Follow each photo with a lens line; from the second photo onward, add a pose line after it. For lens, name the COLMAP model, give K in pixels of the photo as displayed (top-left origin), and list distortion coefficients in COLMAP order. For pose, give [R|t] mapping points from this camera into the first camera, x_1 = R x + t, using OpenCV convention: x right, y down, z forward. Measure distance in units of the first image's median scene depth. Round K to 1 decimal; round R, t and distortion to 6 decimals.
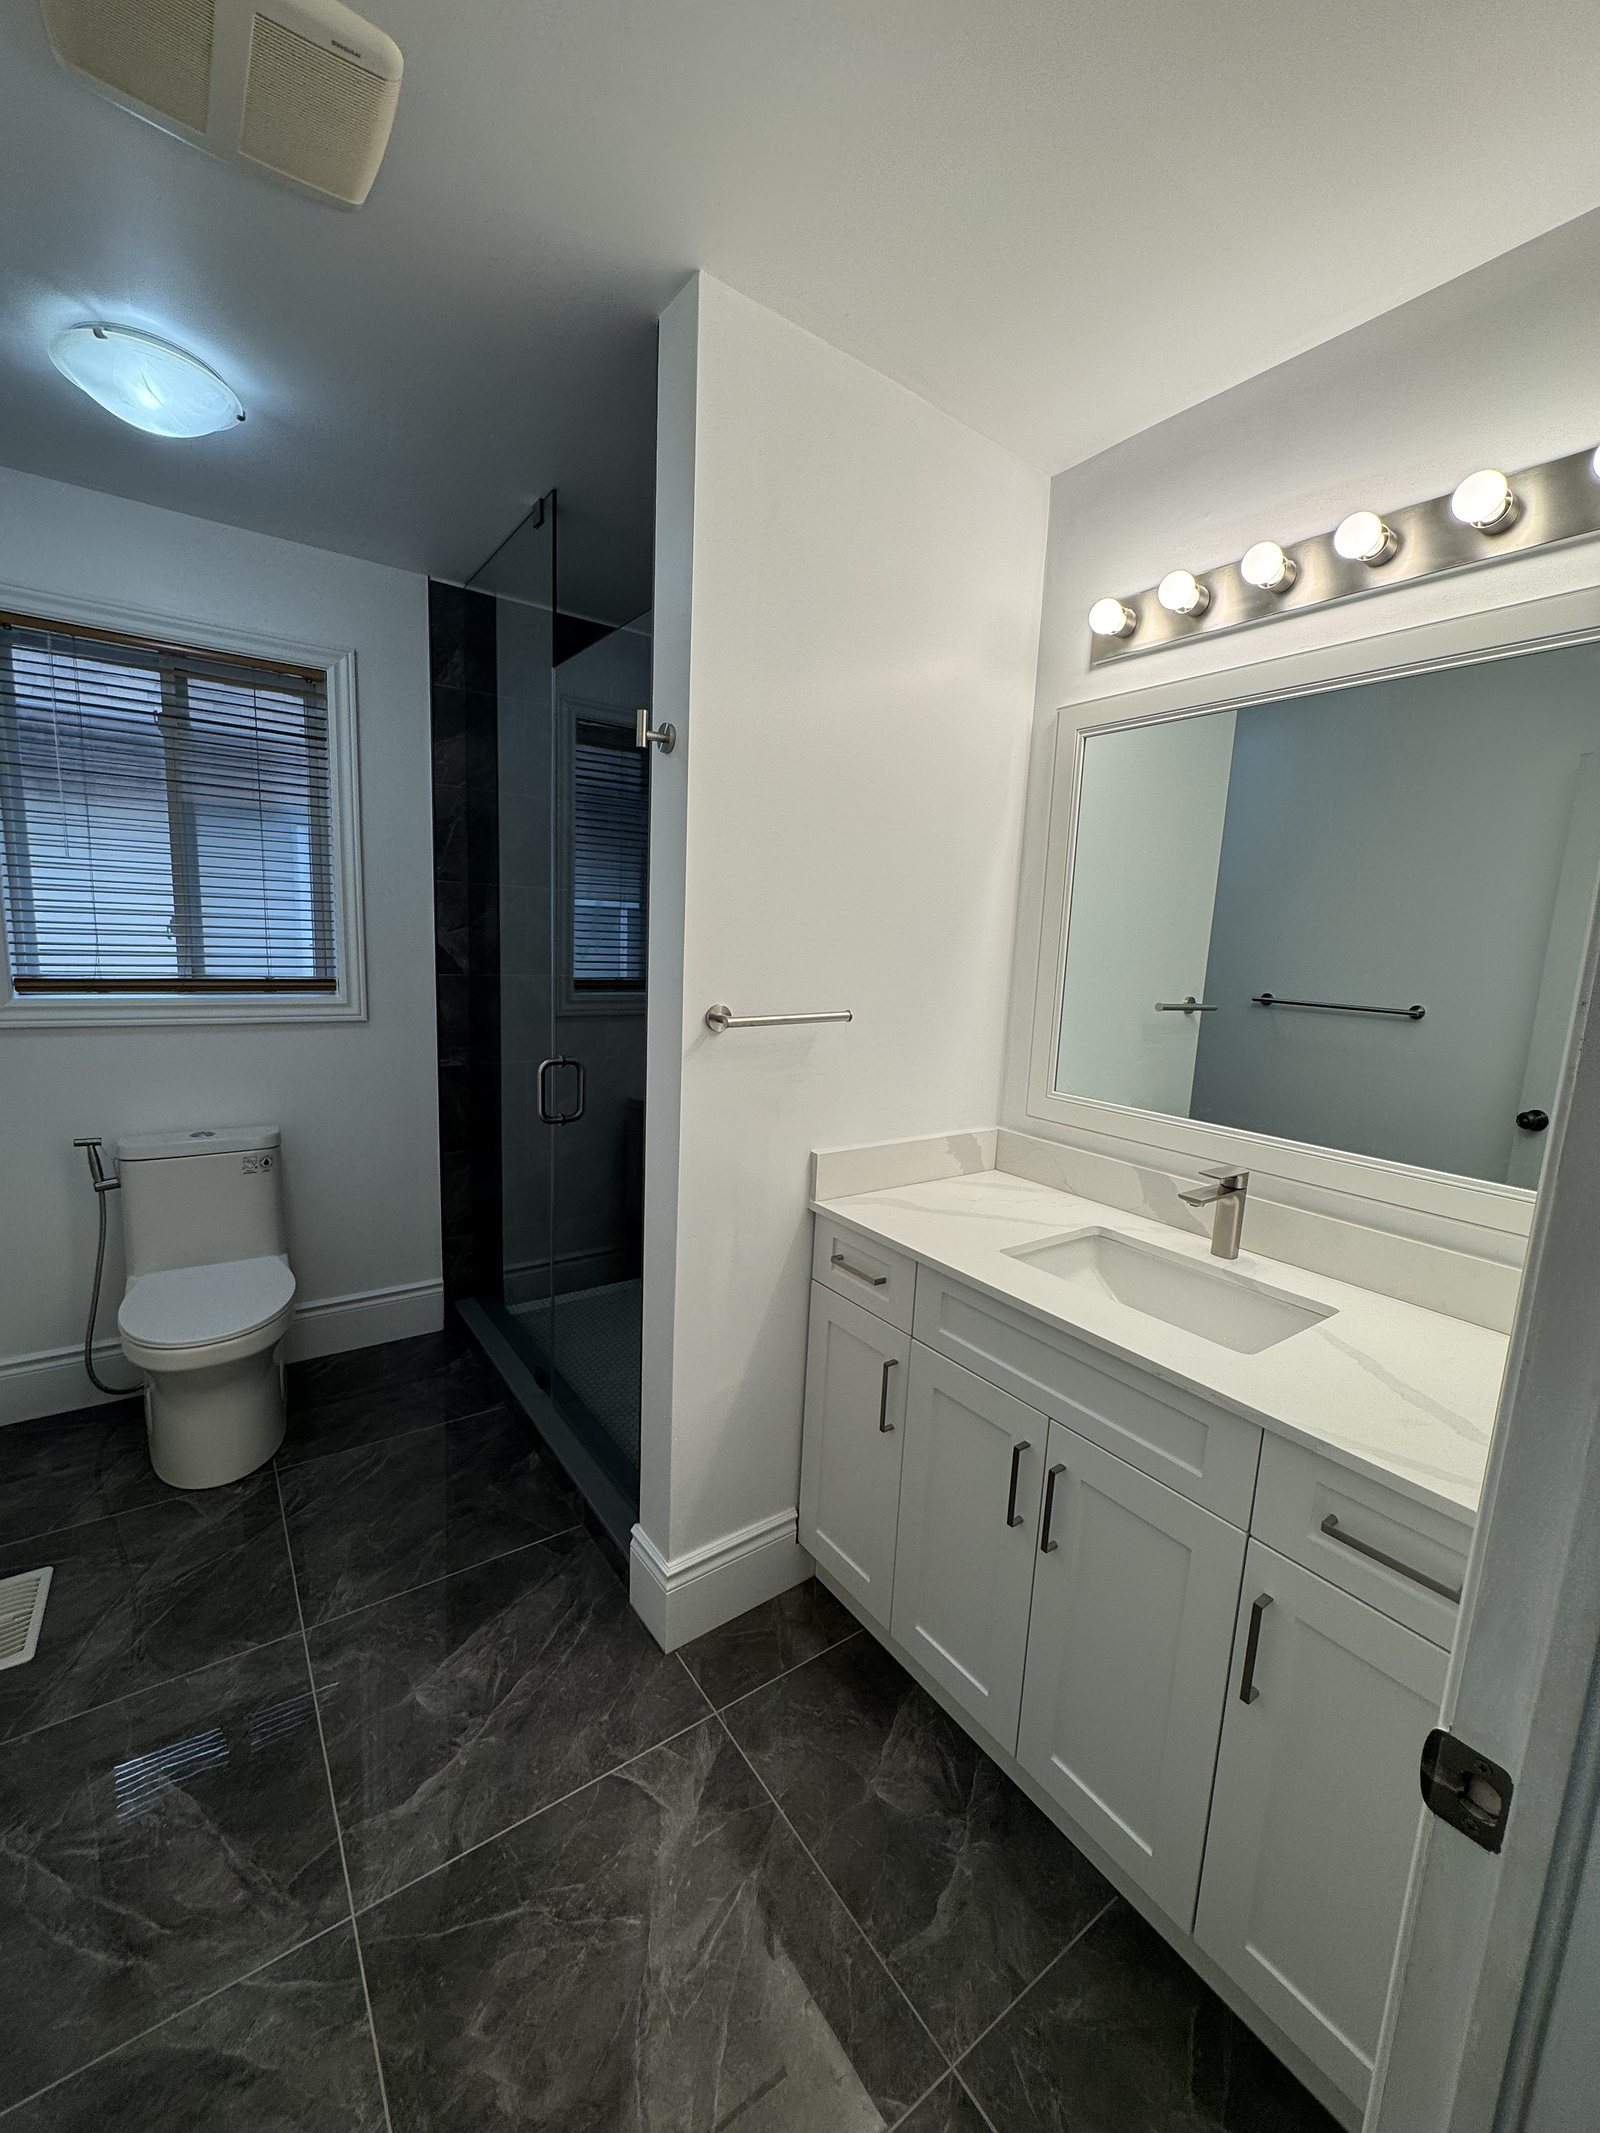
lens RADIAL K [[860.5, 0, 801.8], [0, 860.5, 1066.8], [0, 0, 1]] dist [-0.003582, 0.000114]
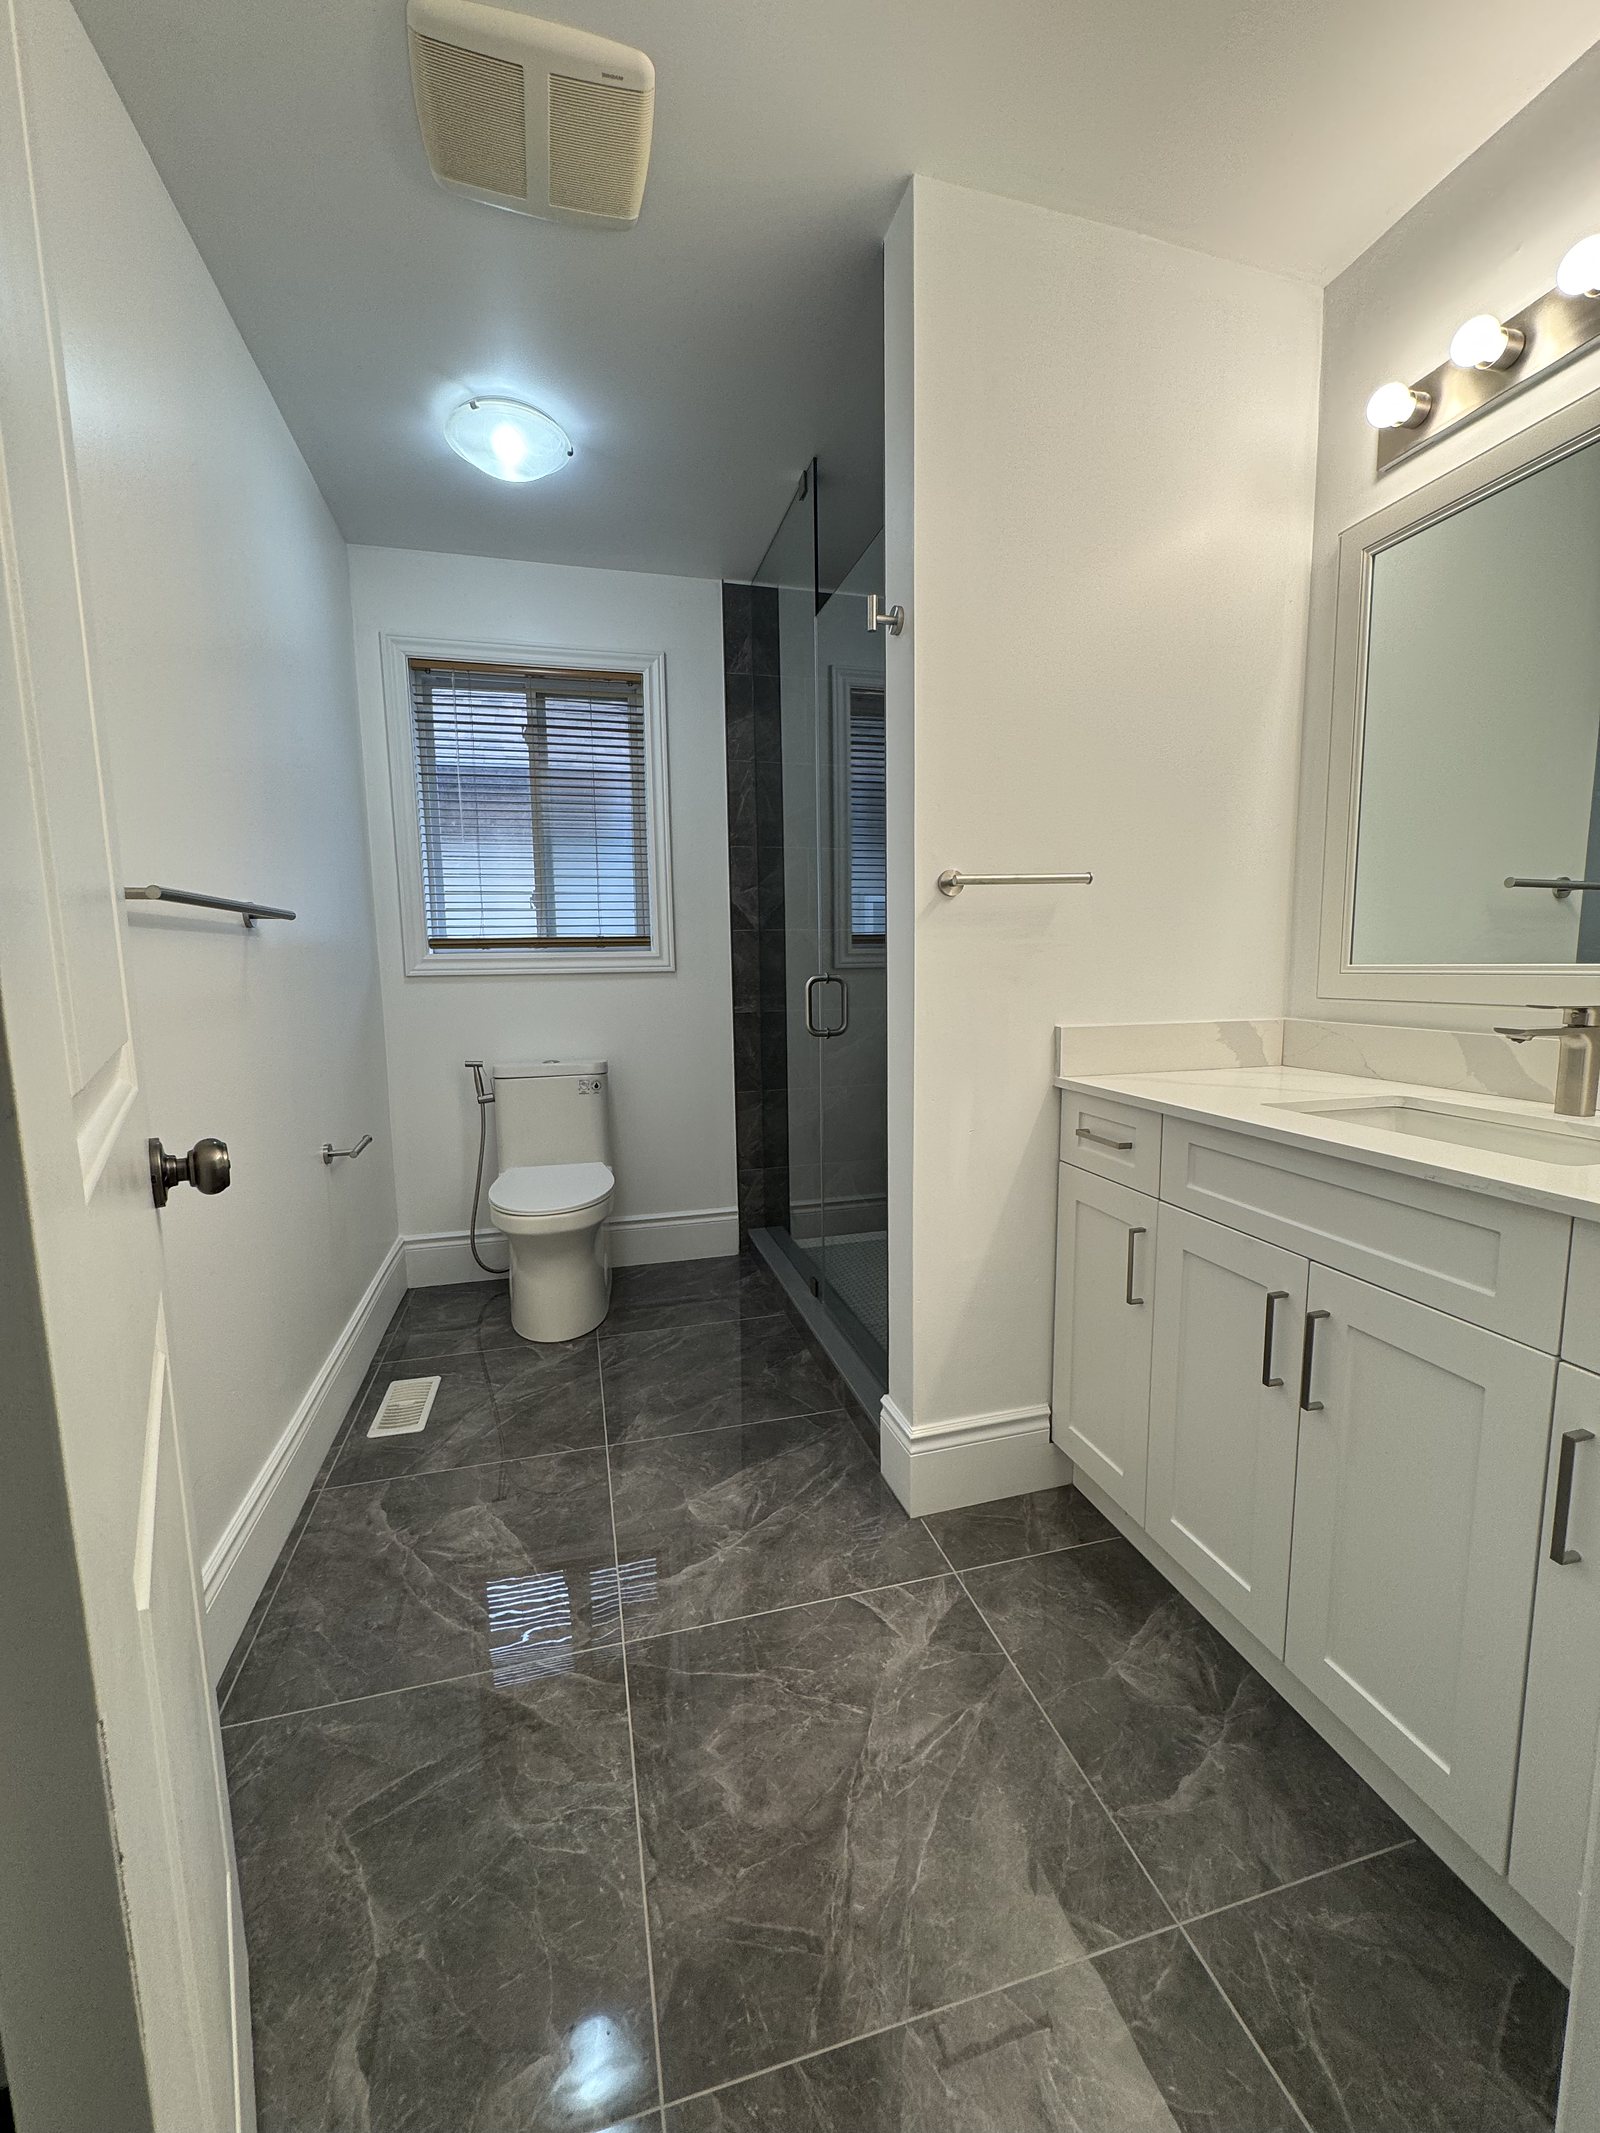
lens RADIAL K [[860.5, 0, 796.3], [0, 860.5, 1066.4], [0, 0, 1]] dist [-0.003582, 0.000114]
pose [[0.933746, -0.016000, -0.357578, 0.090691], [0.002455, 0.999263, -0.038301, 0.192710], [0.357927, 0.034886, 0.933098, -0.019691]]
